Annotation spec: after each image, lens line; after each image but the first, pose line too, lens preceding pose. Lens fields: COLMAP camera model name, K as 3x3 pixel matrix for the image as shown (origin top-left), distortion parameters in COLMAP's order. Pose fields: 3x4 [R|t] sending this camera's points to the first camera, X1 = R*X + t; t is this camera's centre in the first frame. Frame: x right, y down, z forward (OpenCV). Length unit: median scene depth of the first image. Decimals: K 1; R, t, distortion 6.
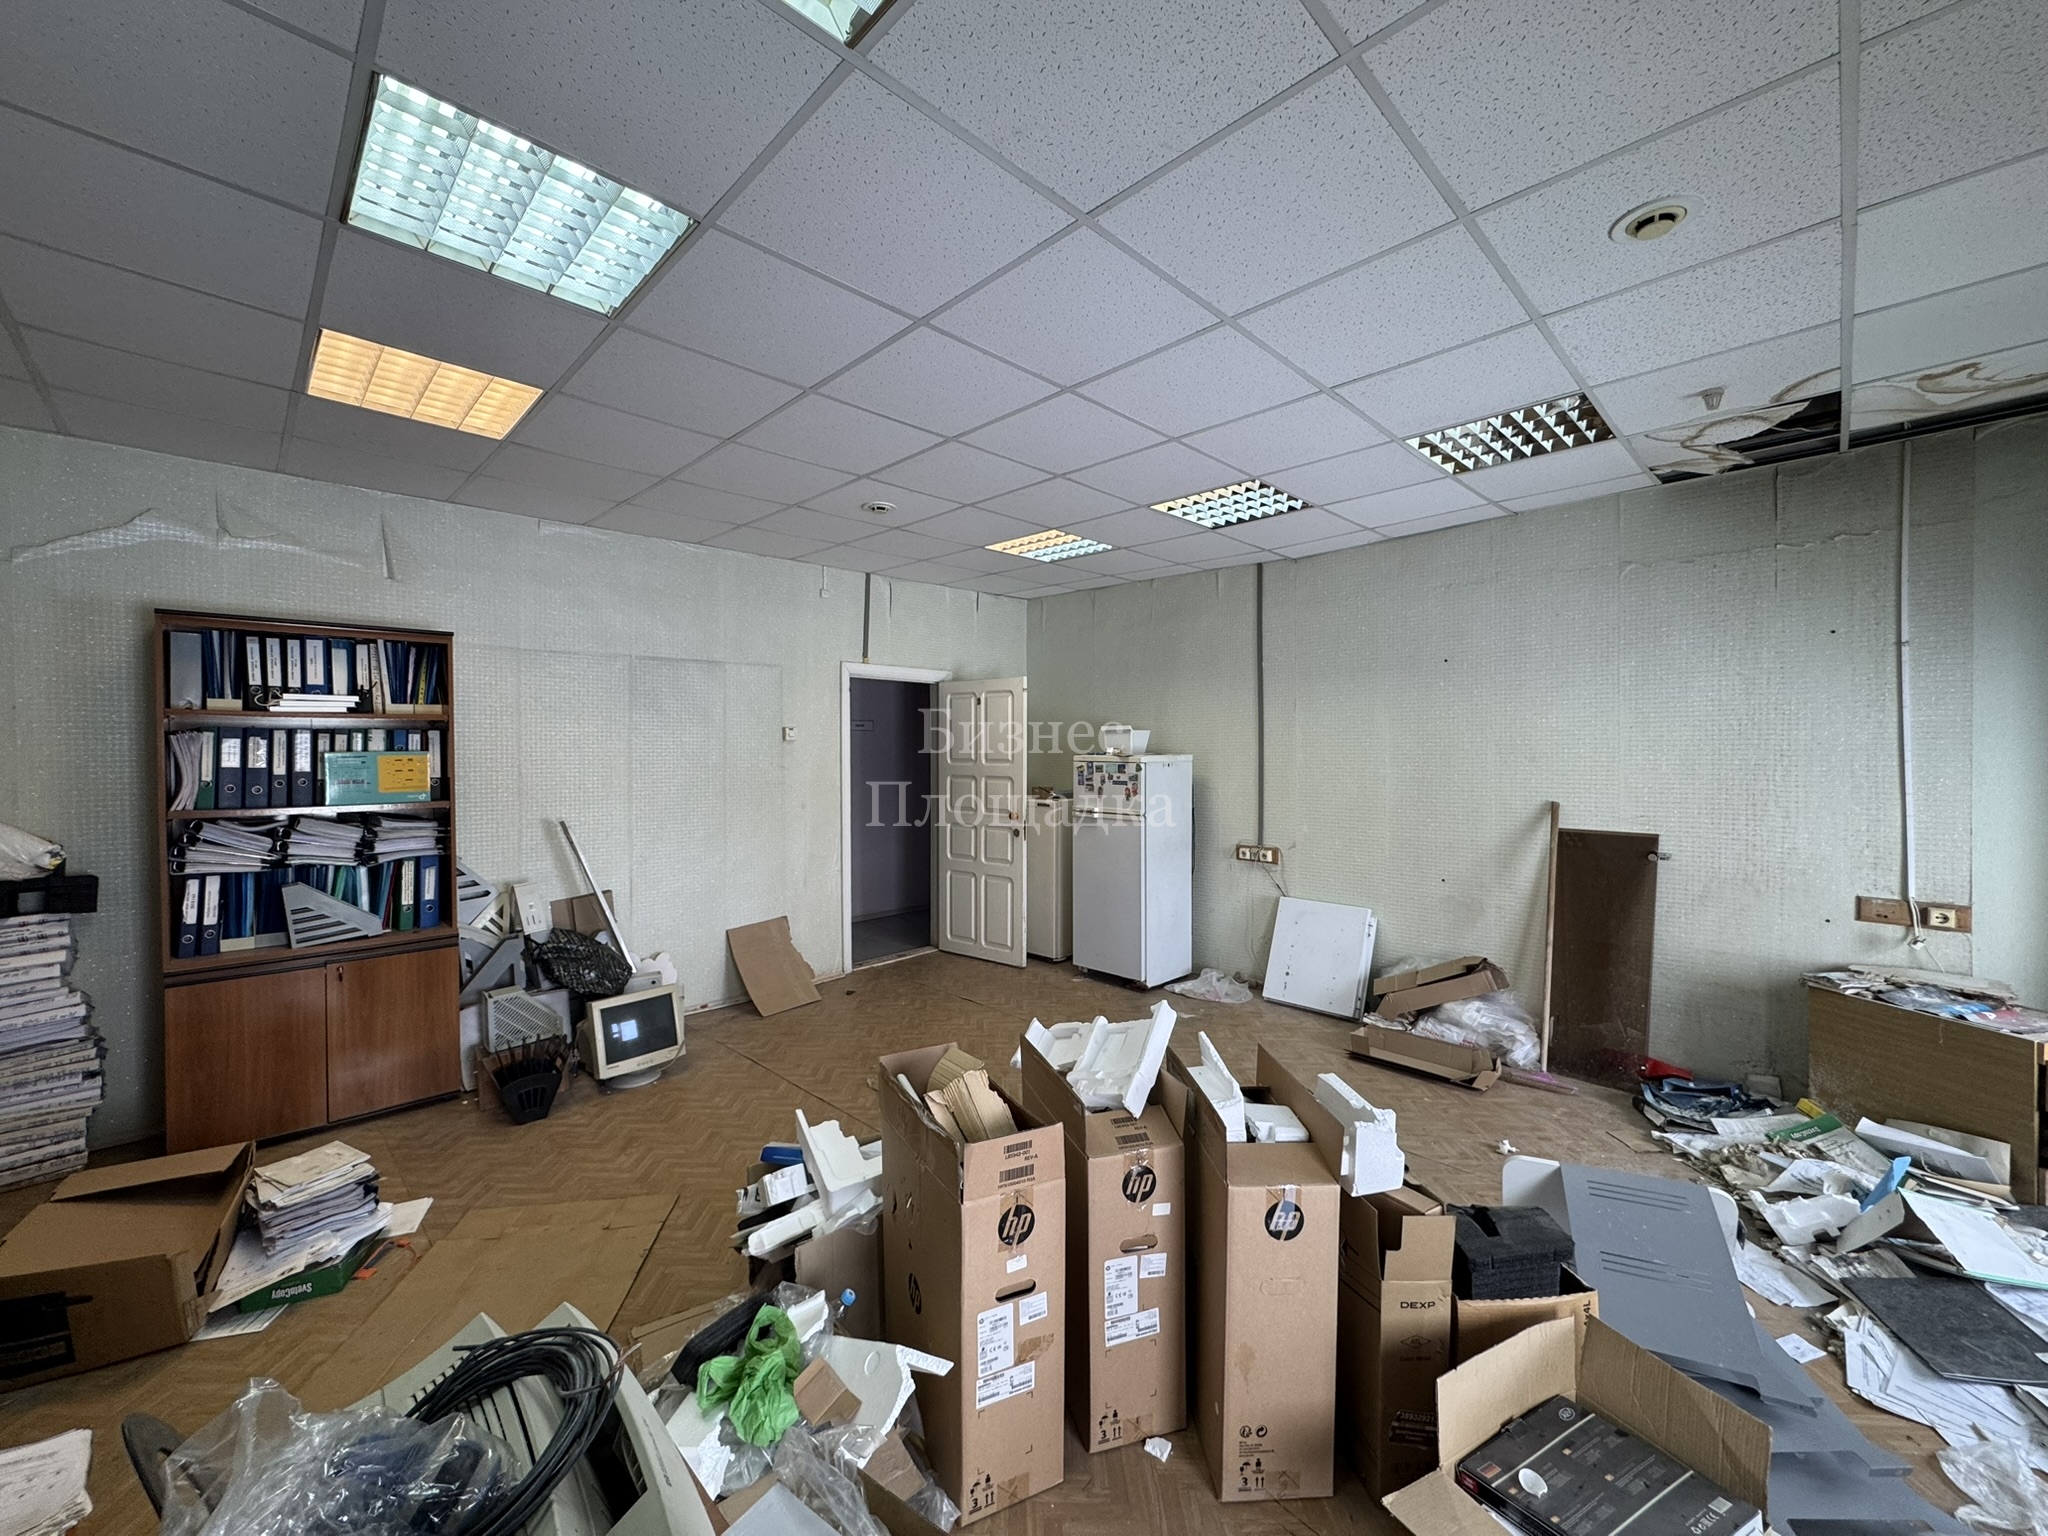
lens RADIAL K [[813.2, 0, 1017.2], [0, 813.2, 756.0], [0, 0, 1]] dist [-0.002380, 0.000162]
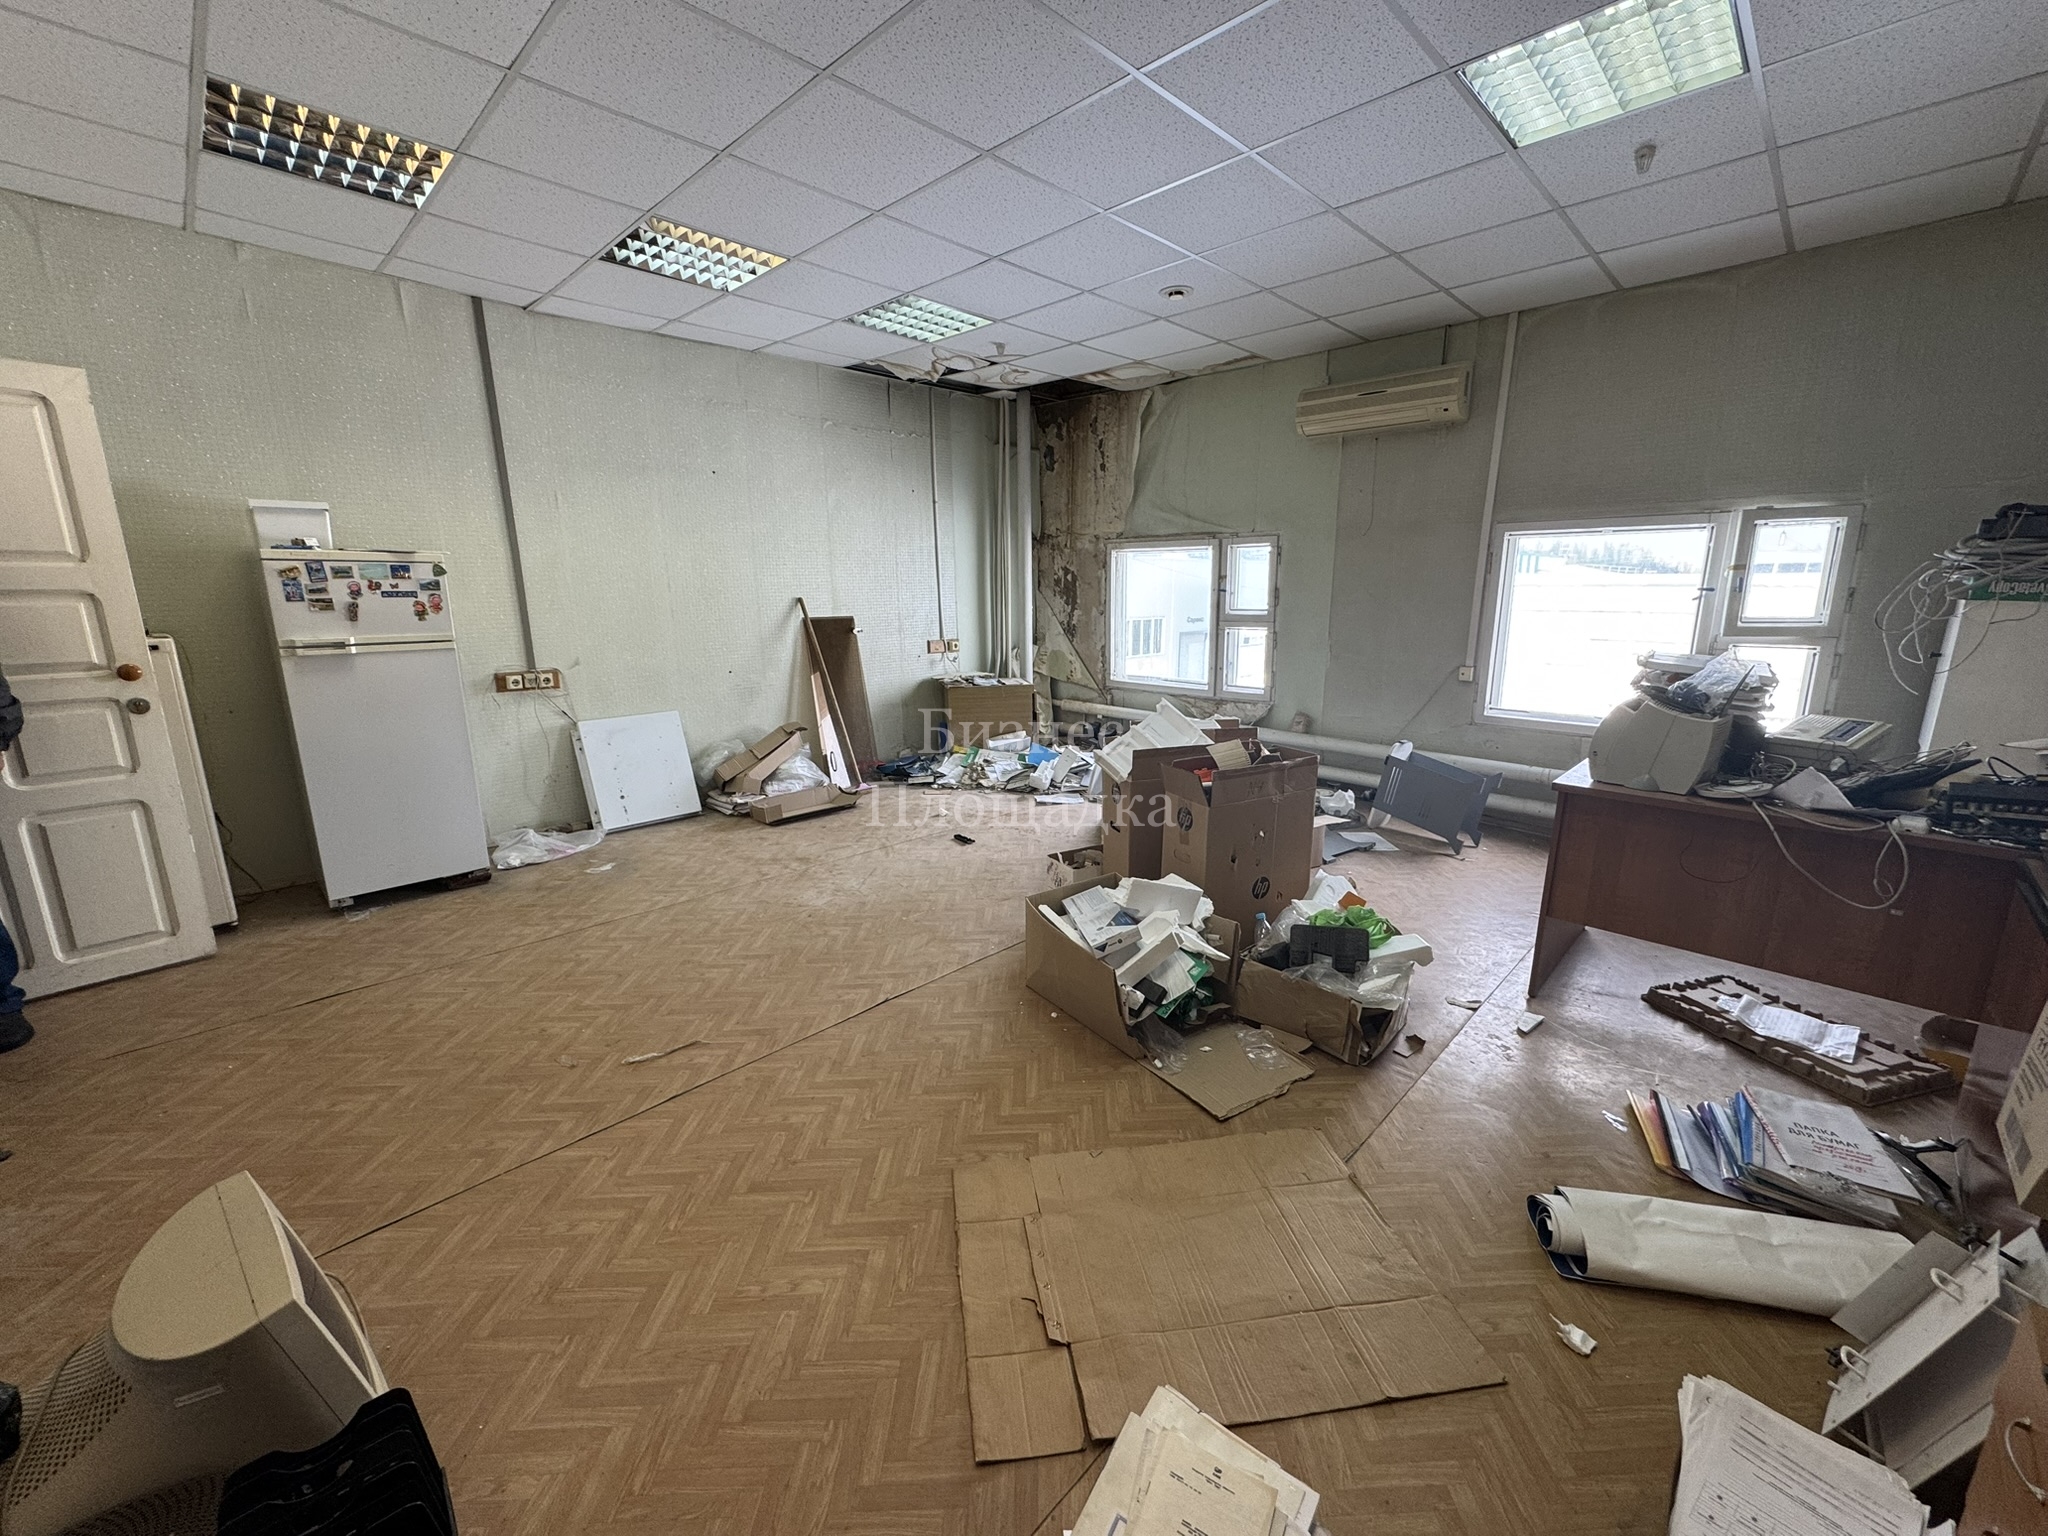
lens RADIAL K [[813.2, 0, 1027.3], [0, 813.2, 765.7], [0, 0, 1]] dist [-0.002380, 0.000162]
pose [[-0.024255, -0.213995, 0.976534, -0.640871], [0.015704, 0.976619, 0.214404, 0.041301], [-0.999582, 0.020536, -0.020327, 0.599553]]
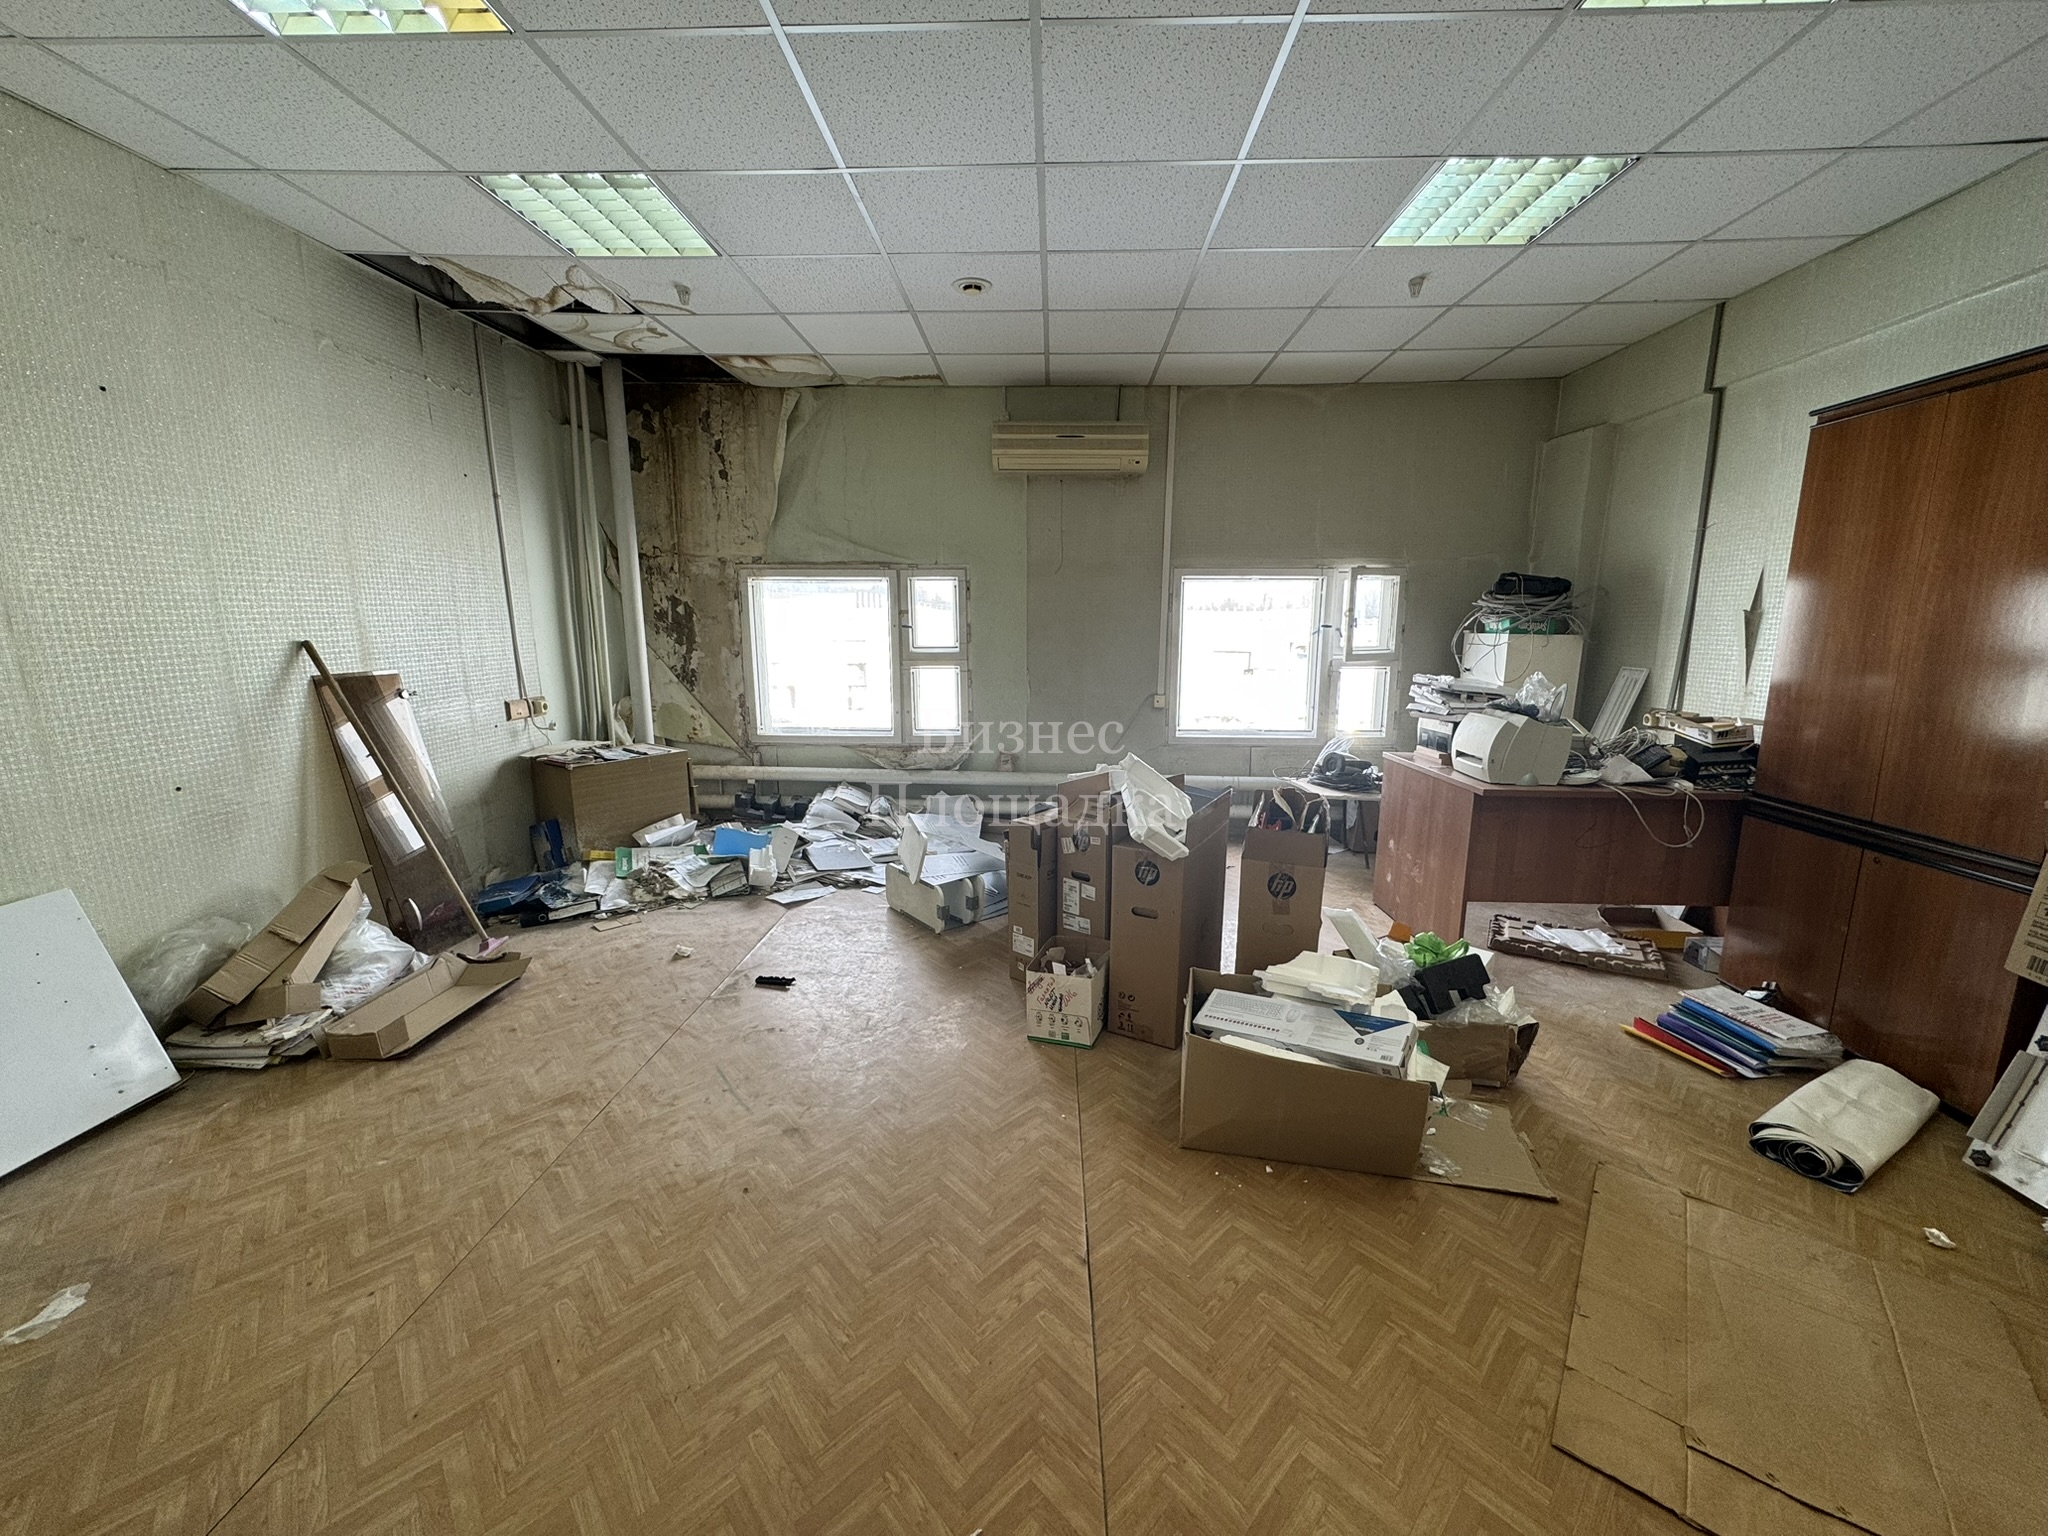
lens RADIAL K [[813.2, 0, 1026.2], [0, 813.2, 764.4], [0, 0, 1]] dist [-0.002380, 0.000162]
pose [[-0.696089, -0.126000, 0.706813, -0.308093], [0.007749, 0.983104, 0.182885, 0.033716], [-0.717914, 0.132781, -0.683351, 0.951428]]
